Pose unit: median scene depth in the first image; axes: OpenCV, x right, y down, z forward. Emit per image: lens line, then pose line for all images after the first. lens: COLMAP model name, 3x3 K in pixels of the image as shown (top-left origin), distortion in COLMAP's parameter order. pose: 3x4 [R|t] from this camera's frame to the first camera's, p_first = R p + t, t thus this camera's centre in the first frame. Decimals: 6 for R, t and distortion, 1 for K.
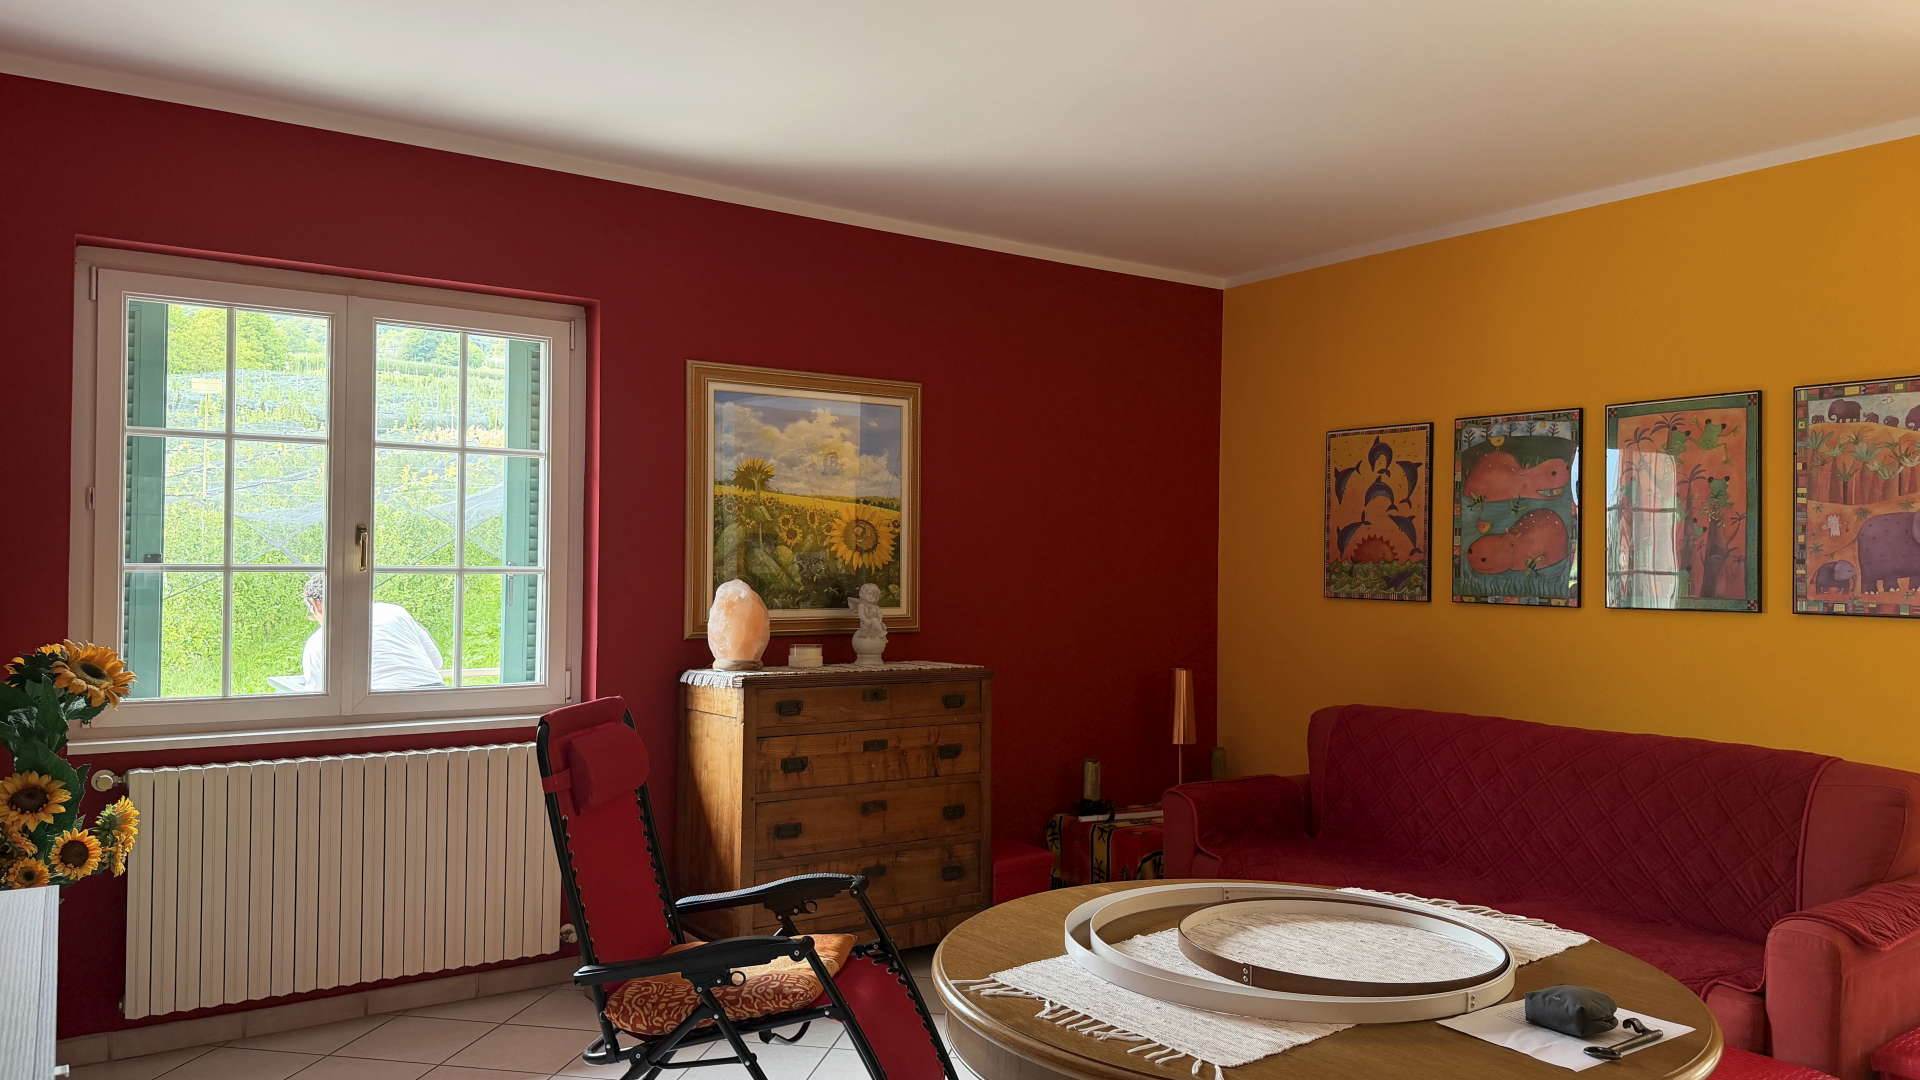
lens RADIAL K [[1337.2, 0, 958.2], [0, 1337.2, 549.4], [0, 0, 1]] dist [0.103617, -0.141545]
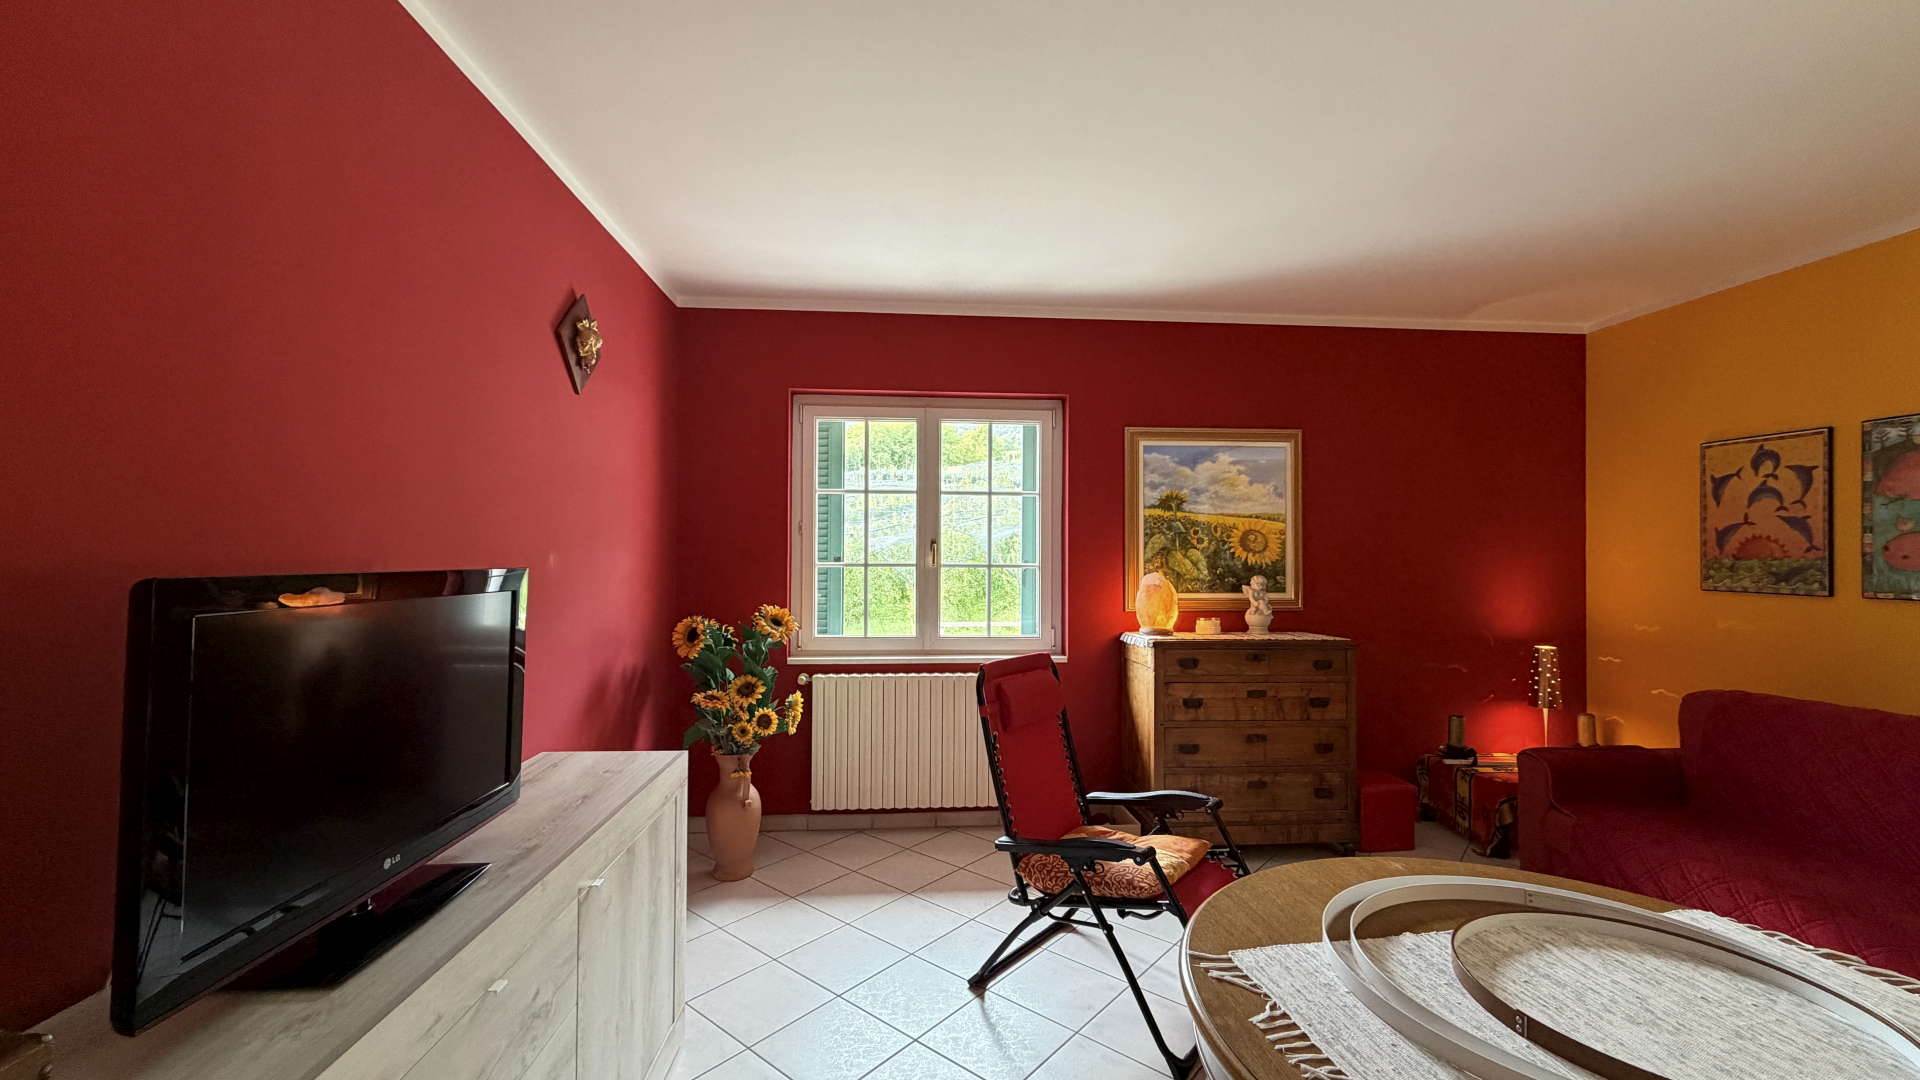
lens RADIAL K [[763.0, 0, 955.8], [0, 763.0, 542.9], [0, 0, 1]] dist [0.001924, -0.000425]
pose [[0.865348, -0.012801, -0.501009, 0.062175], [0.008430, 0.999904, -0.010988, -0.002598], [0.501101, 0.005284, 0.865373, 0.155529]]
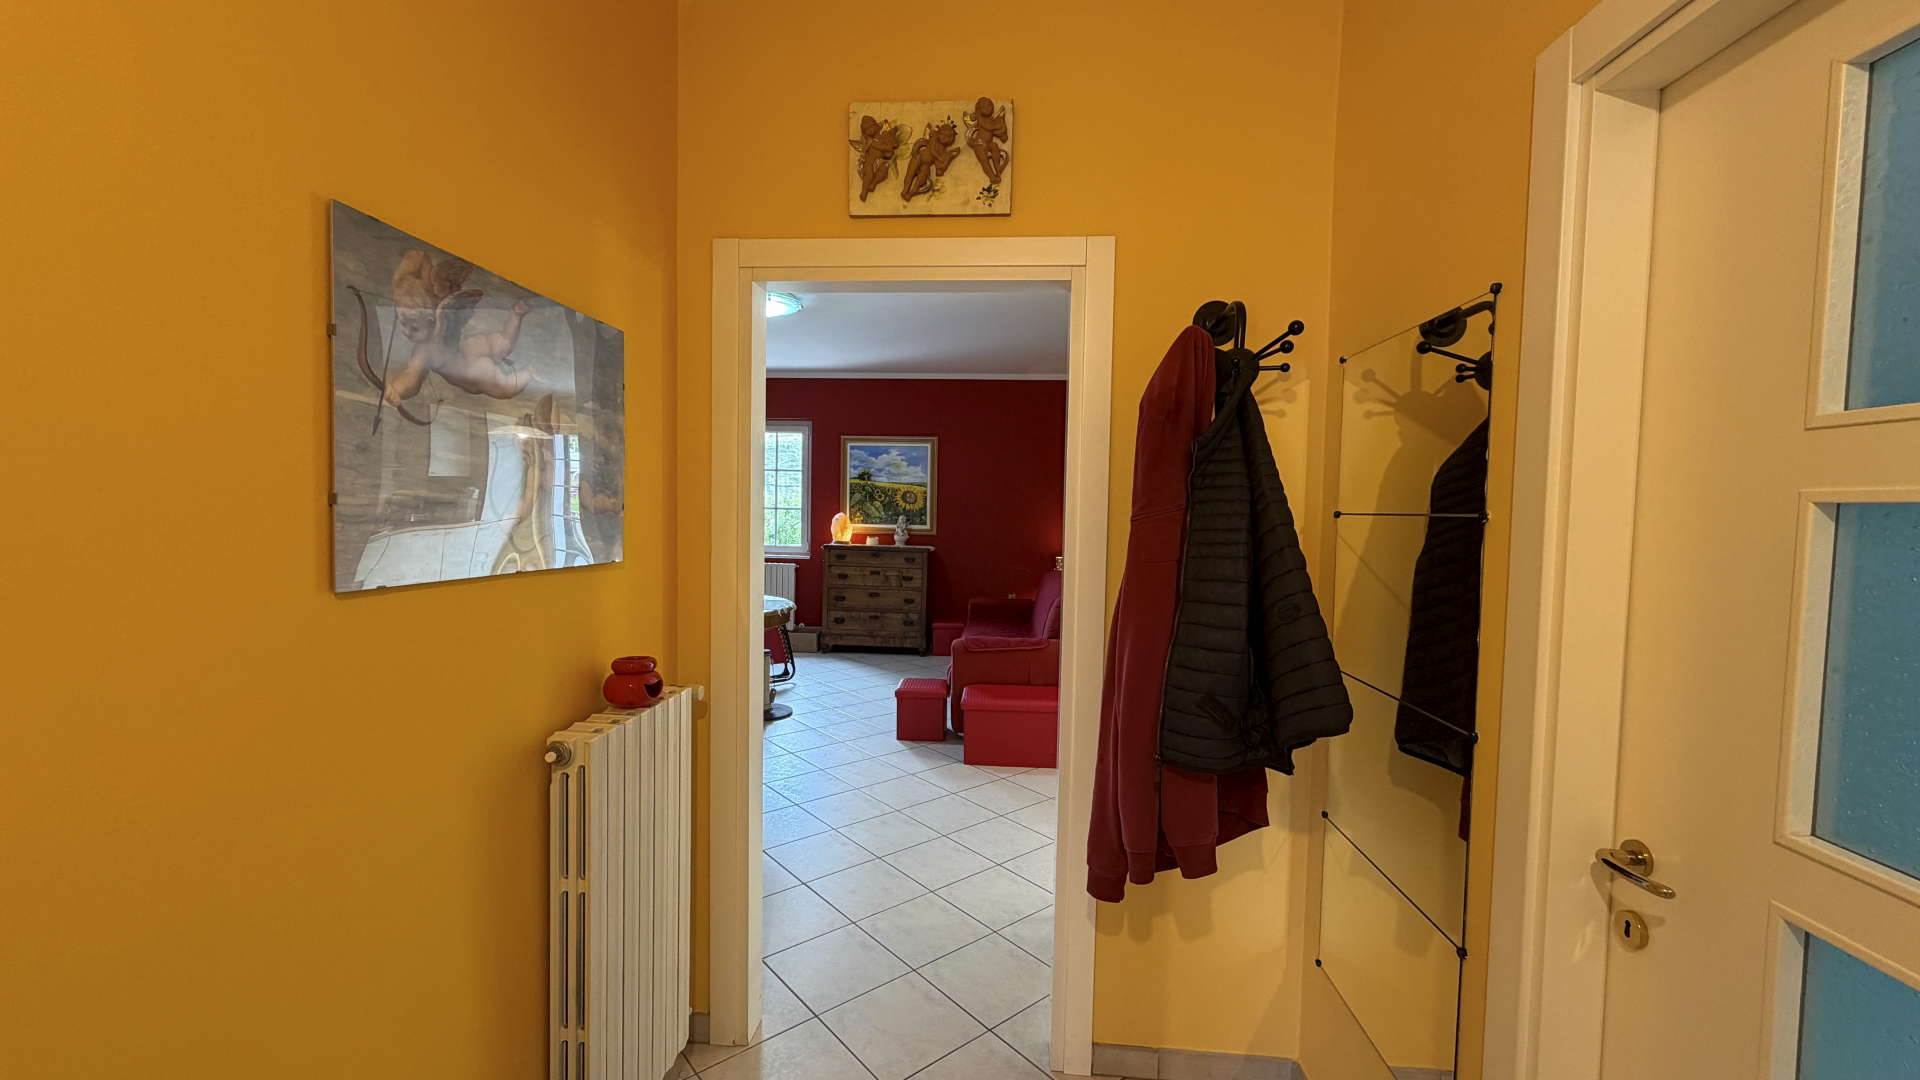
lens RADIAL K [[763.0, 0, 954.5], [0, 763.0, 536.6], [0, 0, 1]] dist [0.001924, -0.000425]
pose [[0.772603, 0.027342, -0.634301, 1.003110], [-0.007370, 0.999391, 0.034102, 0.015785], [0.634847, -0.021672, 0.772334, -0.104176]]
